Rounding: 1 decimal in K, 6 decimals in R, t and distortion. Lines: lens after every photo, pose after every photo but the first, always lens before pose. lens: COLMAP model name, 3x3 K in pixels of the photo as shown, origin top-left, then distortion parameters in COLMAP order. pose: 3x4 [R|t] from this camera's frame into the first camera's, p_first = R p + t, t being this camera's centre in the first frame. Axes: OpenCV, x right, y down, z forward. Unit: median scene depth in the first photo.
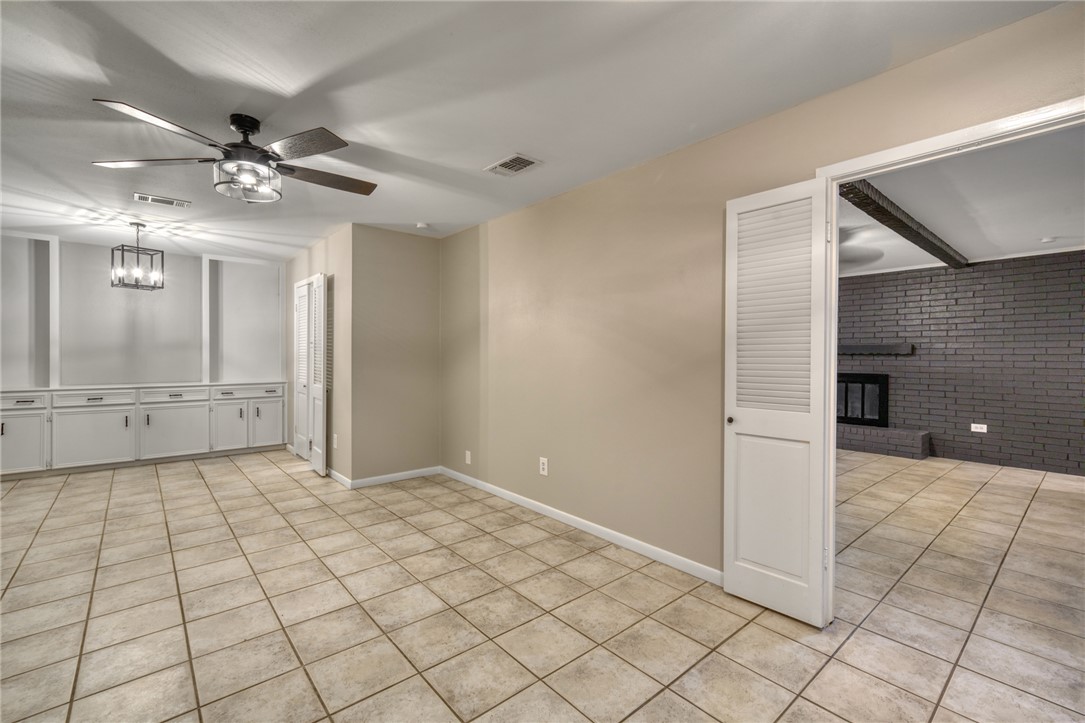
lens RADIAL K [[472.6, 0, 556.8], [0, 472.6, 356.4], [0, 0, 1]] dist [-0.002415, -0.000441]
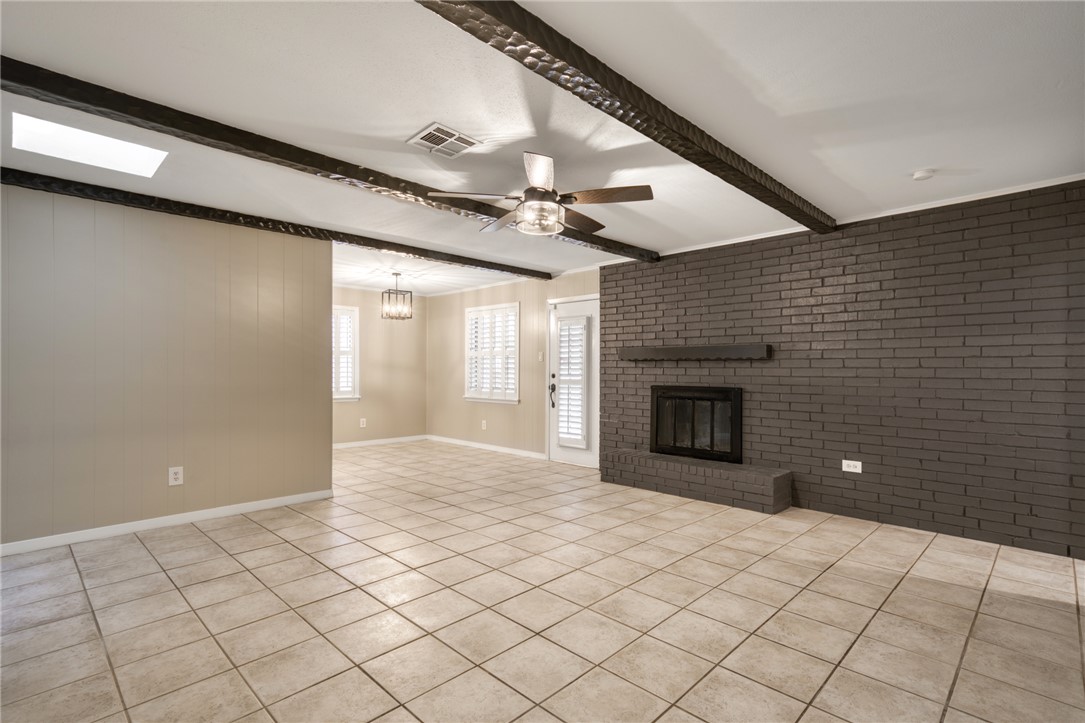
lens RADIAL K [[538.7, 0, 542.5], [0, 538.7, 361.5], [0, 0, 1]] dist [0.001966, 0.000031]
pose [[0.998778, -0.010250, 0.048341, 0.399622], [0.010430, 0.999940, -0.003484, -0.001412], [-0.048303, 0.003984, 0.998825, 0.235127]]
